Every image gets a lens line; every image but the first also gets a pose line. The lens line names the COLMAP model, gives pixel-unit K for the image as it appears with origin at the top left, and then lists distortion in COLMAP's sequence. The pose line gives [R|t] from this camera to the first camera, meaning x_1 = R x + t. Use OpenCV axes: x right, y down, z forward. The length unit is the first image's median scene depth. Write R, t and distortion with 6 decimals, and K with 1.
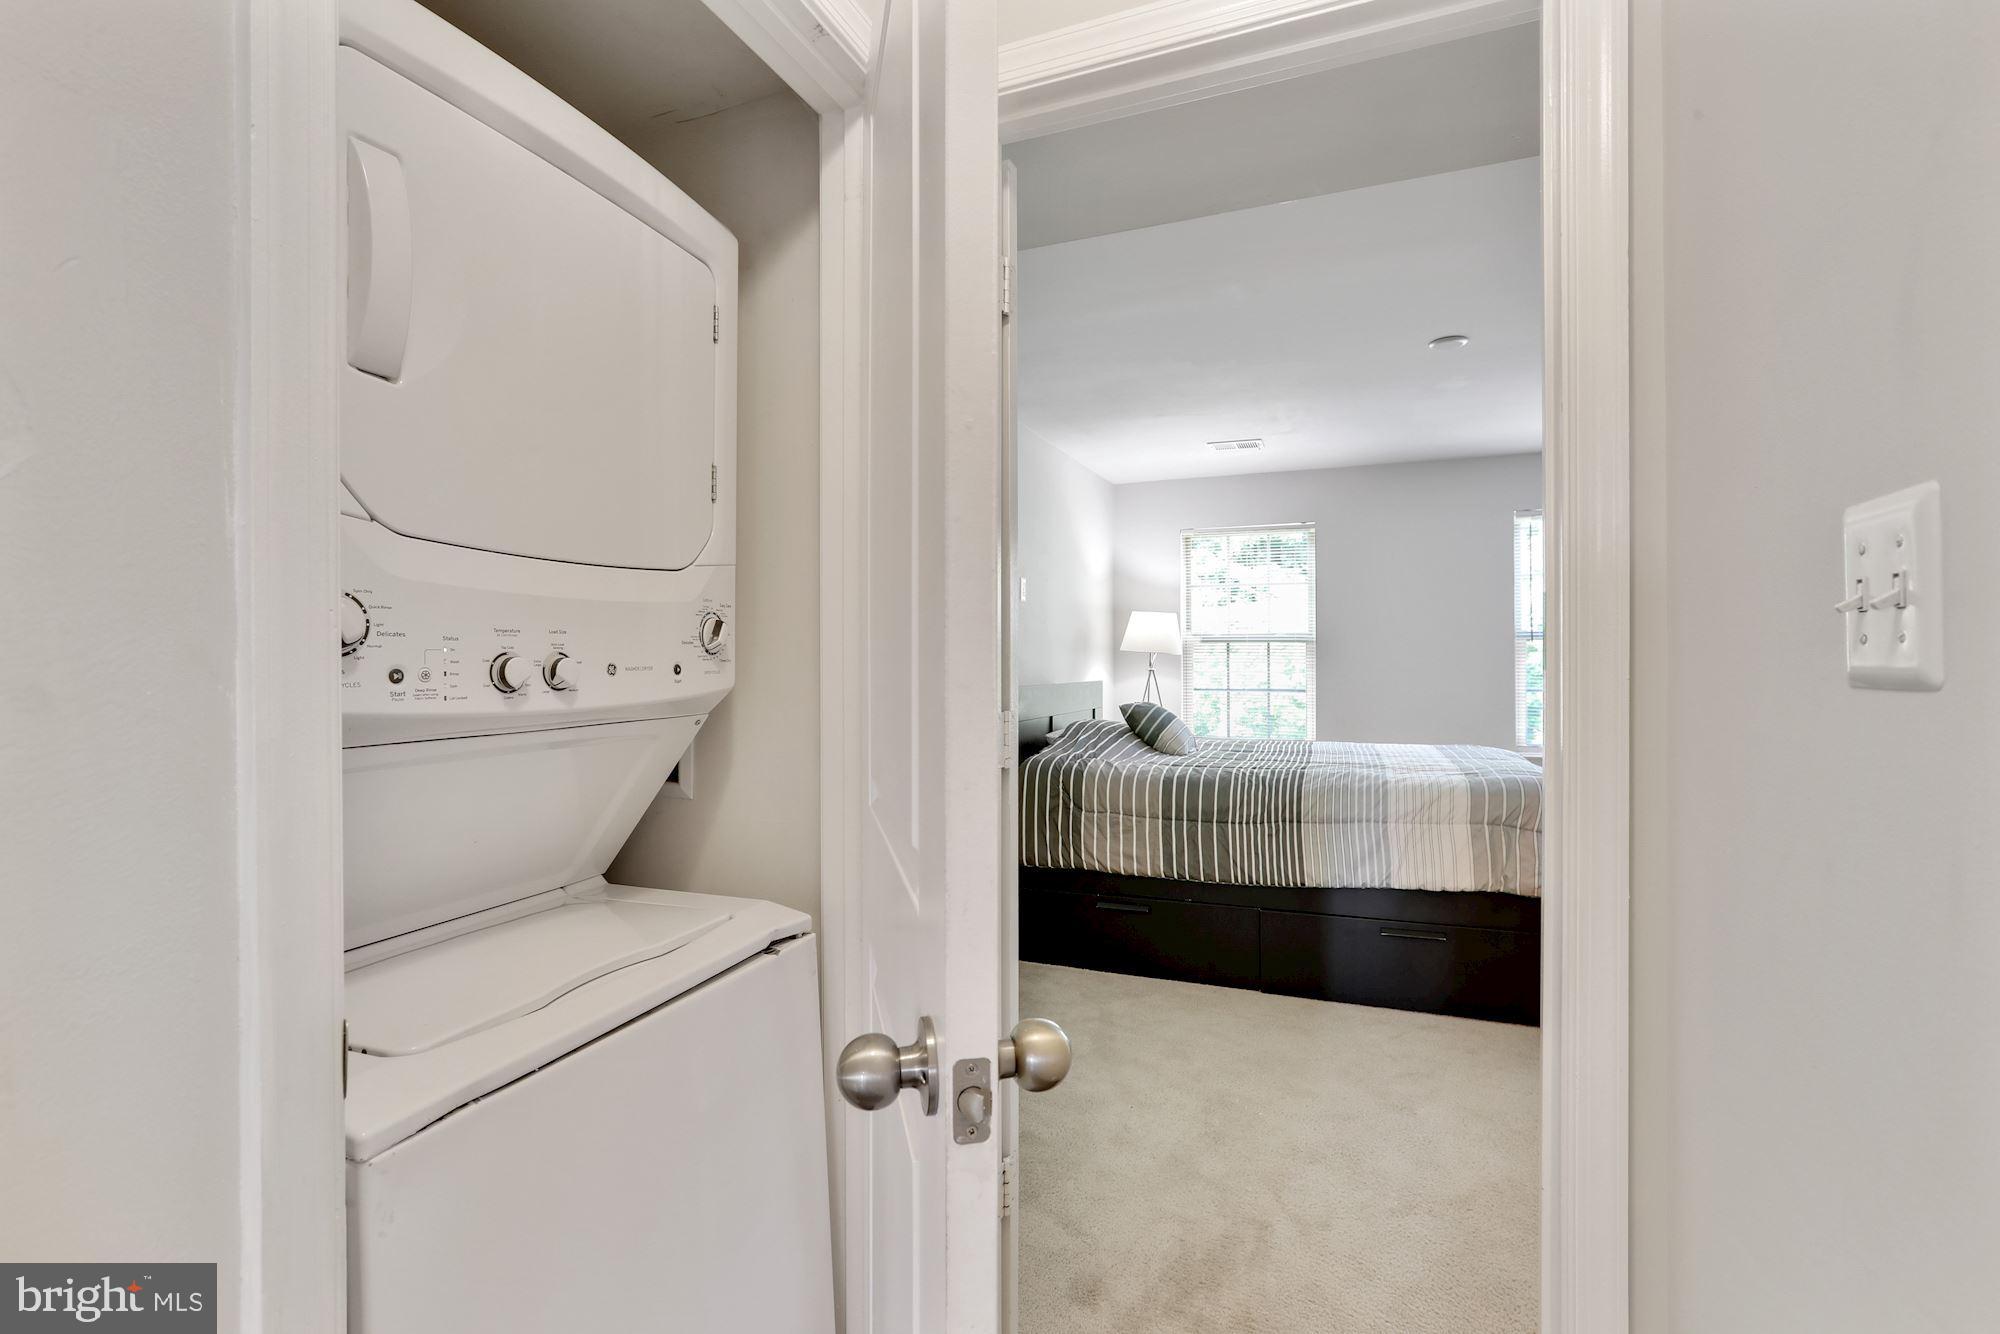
lens RADIAL K [[912.9, 0, 1000.0], [0, 912.9, 667.0], [0, 0, 1]] dist [-0.026471, 0.021601]
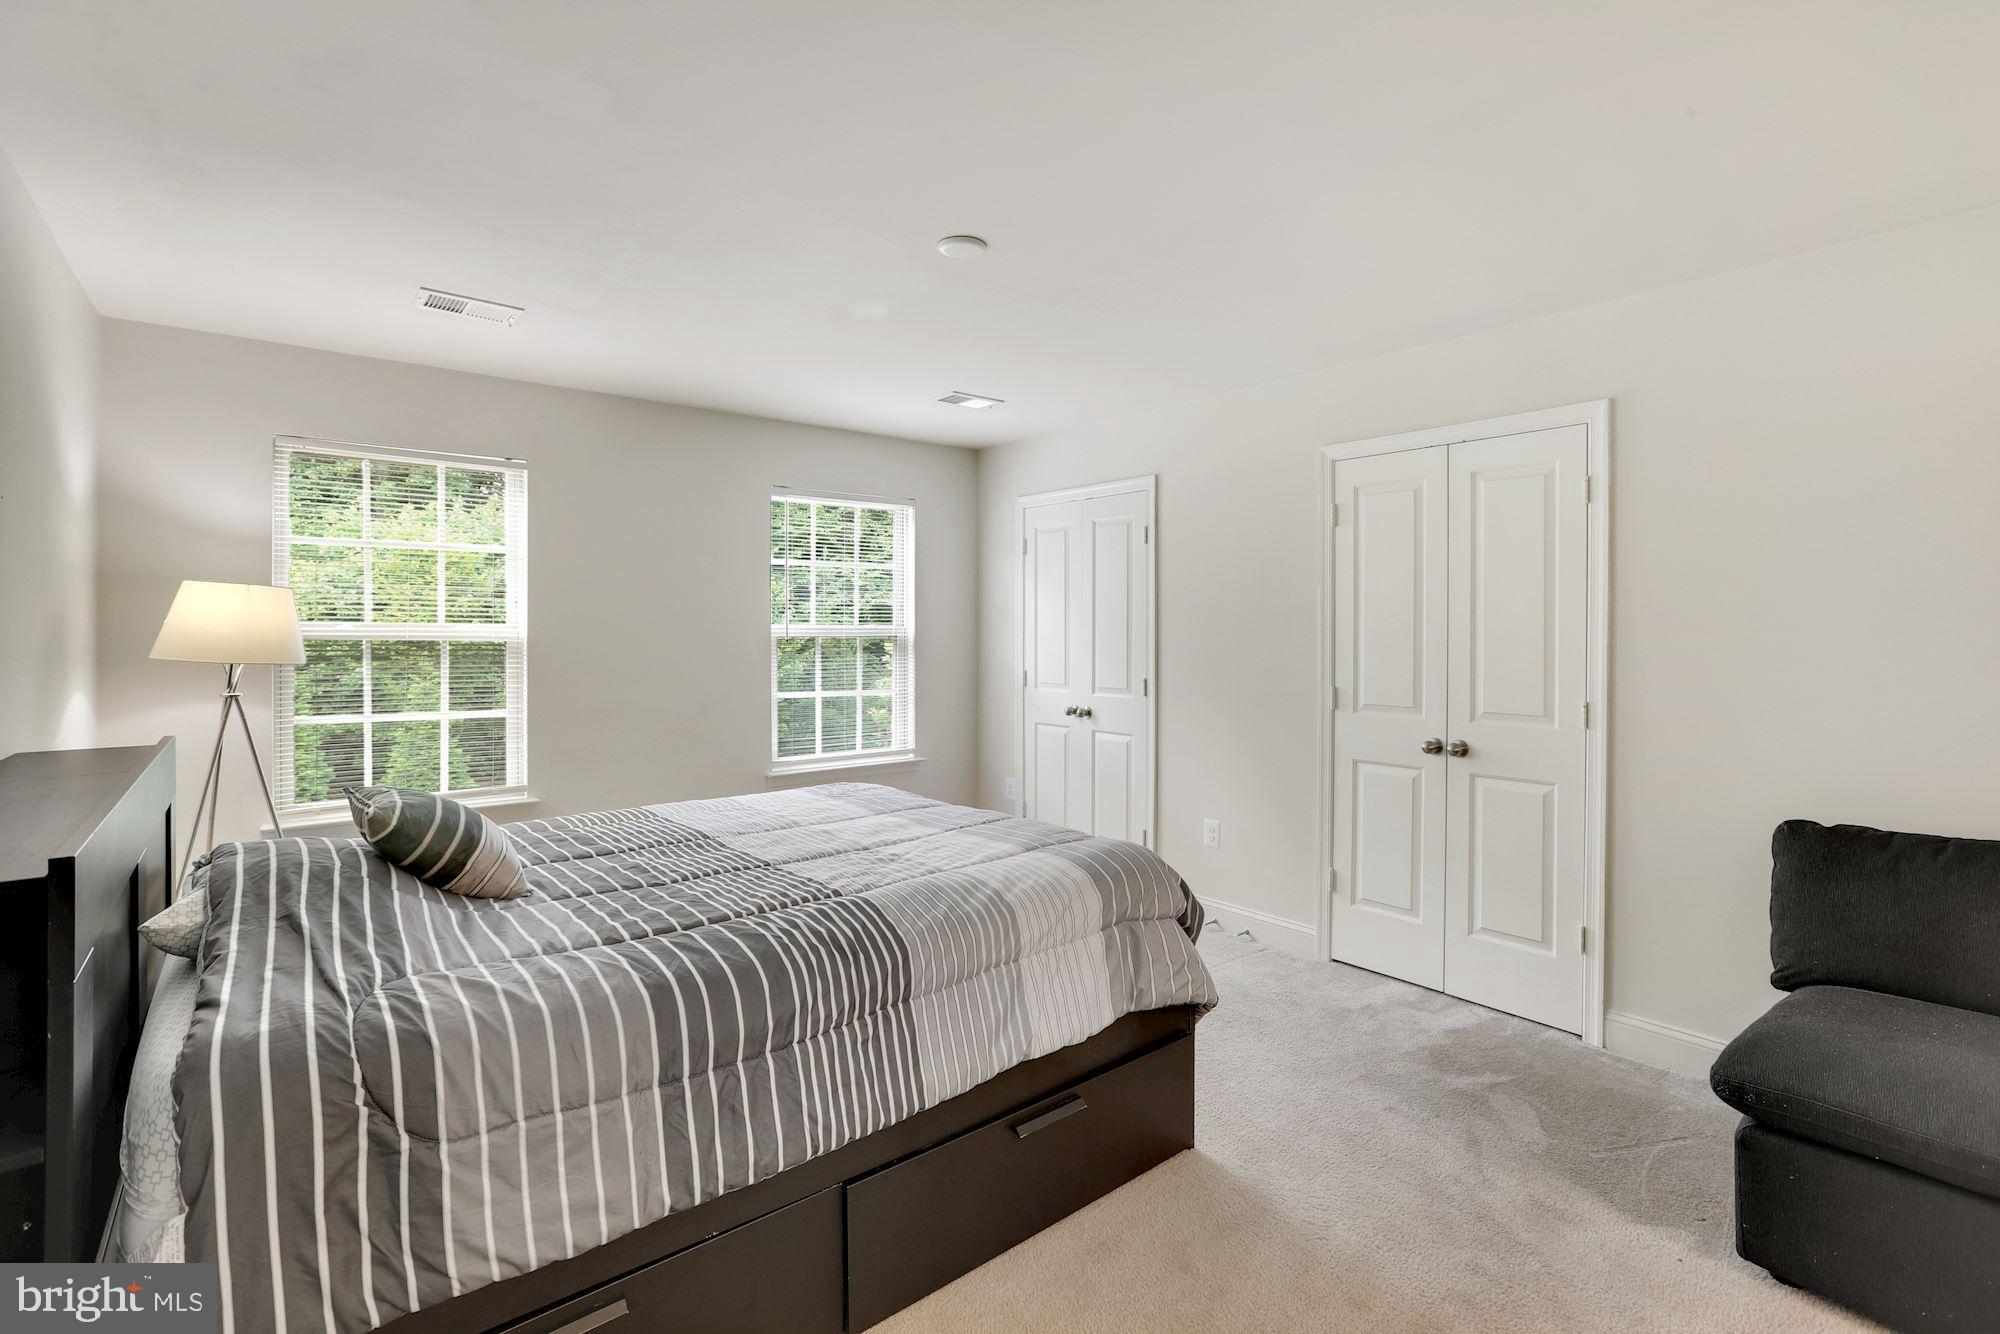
lens RADIAL K [[909.0, 0, 996.1], [0, 909.0, 646.7], [0, 0, 1]] dist [-0.041448, 0.020740]
pose [[0.482296, -0.009445, 0.875957, -0.120384], [0.004369, 0.999955, 0.008376, -0.047420], [-0.875997, -0.000212, 0.482316, 0.655435]]
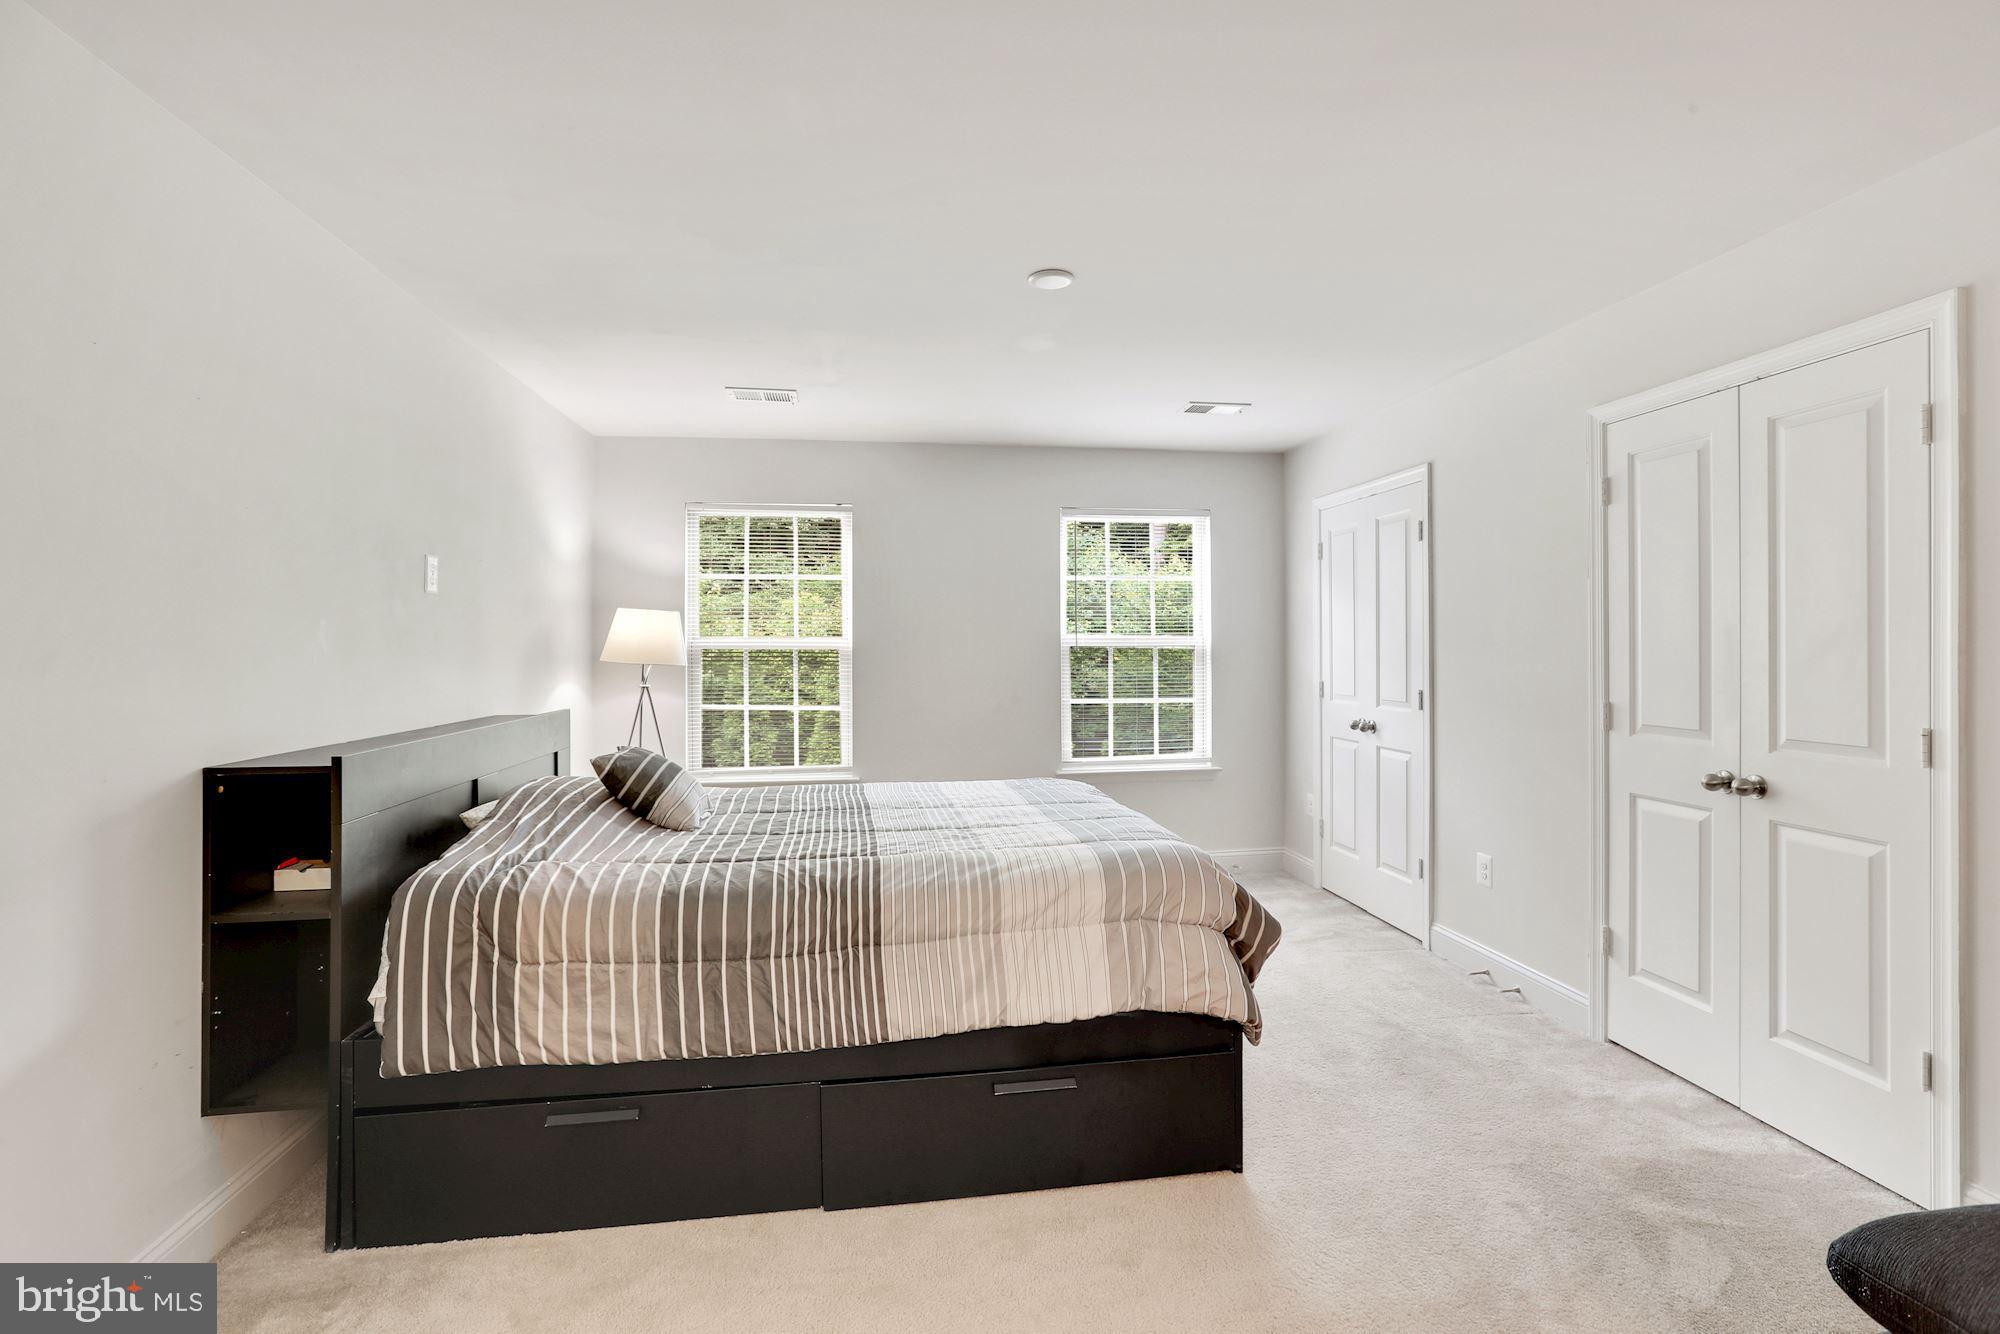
lens RADIAL K [[909.0, 0, 996.1], [0, 909.0, 646.7], [0, 0, 1]] dist [-0.041448, 0.020740]
pose [[0.862556, 0.000648, 0.505961, 0.067599], [0.005215, 0.999935, -0.010171, -0.036660], [-0.505934, 0.011412, 0.862497, 0.370837]]
